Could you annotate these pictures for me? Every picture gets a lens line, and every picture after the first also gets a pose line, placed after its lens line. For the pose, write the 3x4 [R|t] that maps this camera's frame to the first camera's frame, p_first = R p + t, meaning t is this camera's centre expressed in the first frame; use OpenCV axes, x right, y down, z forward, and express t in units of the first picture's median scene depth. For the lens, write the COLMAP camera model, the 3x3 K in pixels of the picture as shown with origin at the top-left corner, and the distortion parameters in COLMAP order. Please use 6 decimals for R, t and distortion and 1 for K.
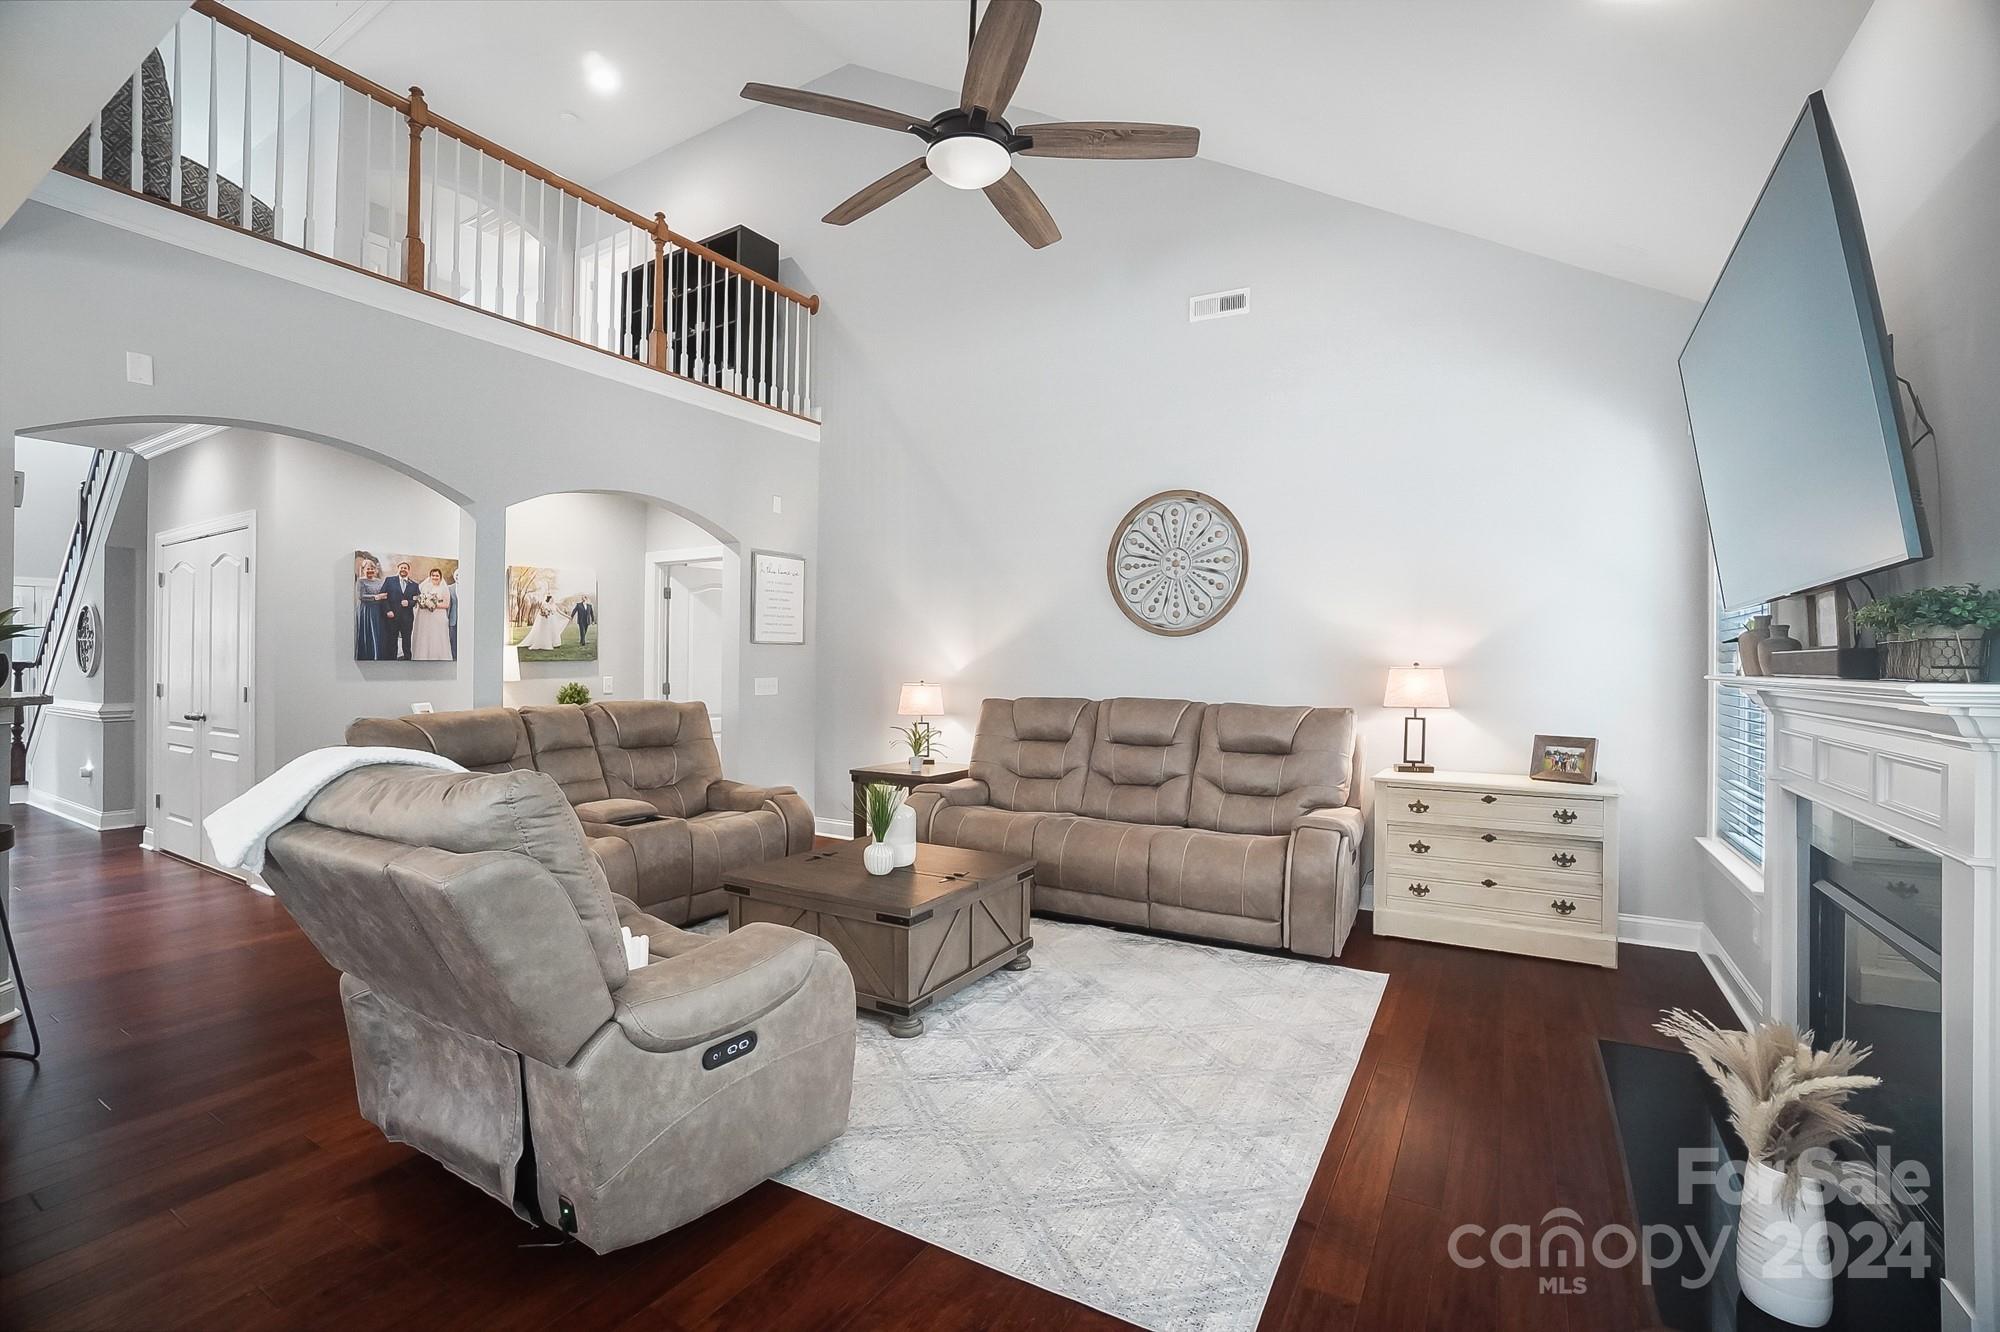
lens RADIAL K [[871.9, 0, 986.9], [0, 871.9, 661.8], [0, 0, 1]] dist [-0.039096, 0.000078]
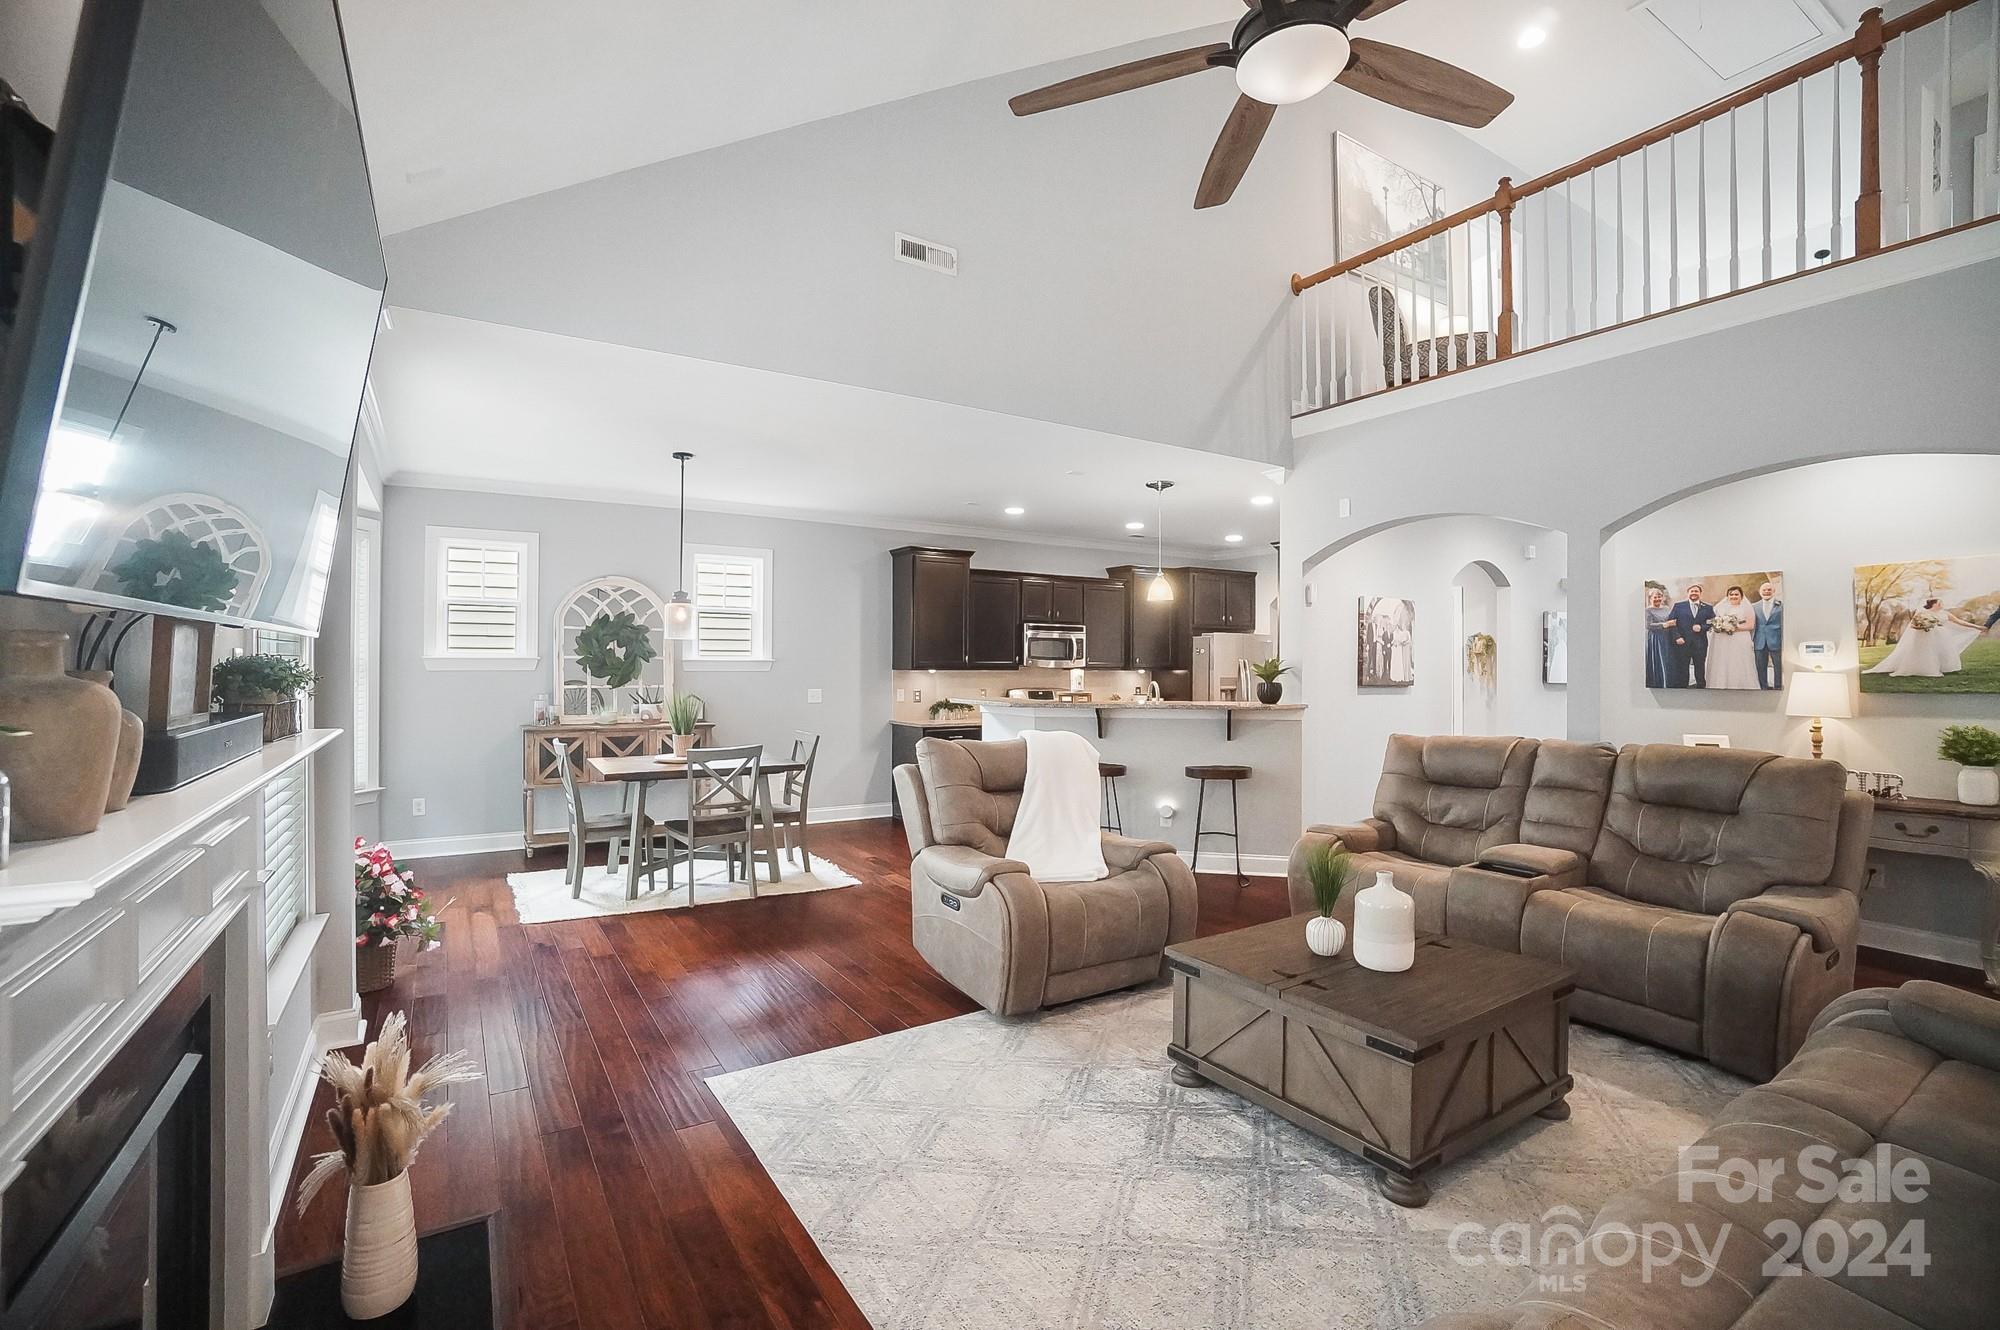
lens RADIAL K [[871.9, 0, 986.9], [0, 871.9, 660.8], [0, 0, 1]] dist [-0.039096, 0.000078]
pose [[-0.436614, -0.009821, -0.899595, 0.510677], [-0.001930, 0.999948, -0.009981, -0.021425], [0.899647, -0.002622, -0.436611, 0.702725]]
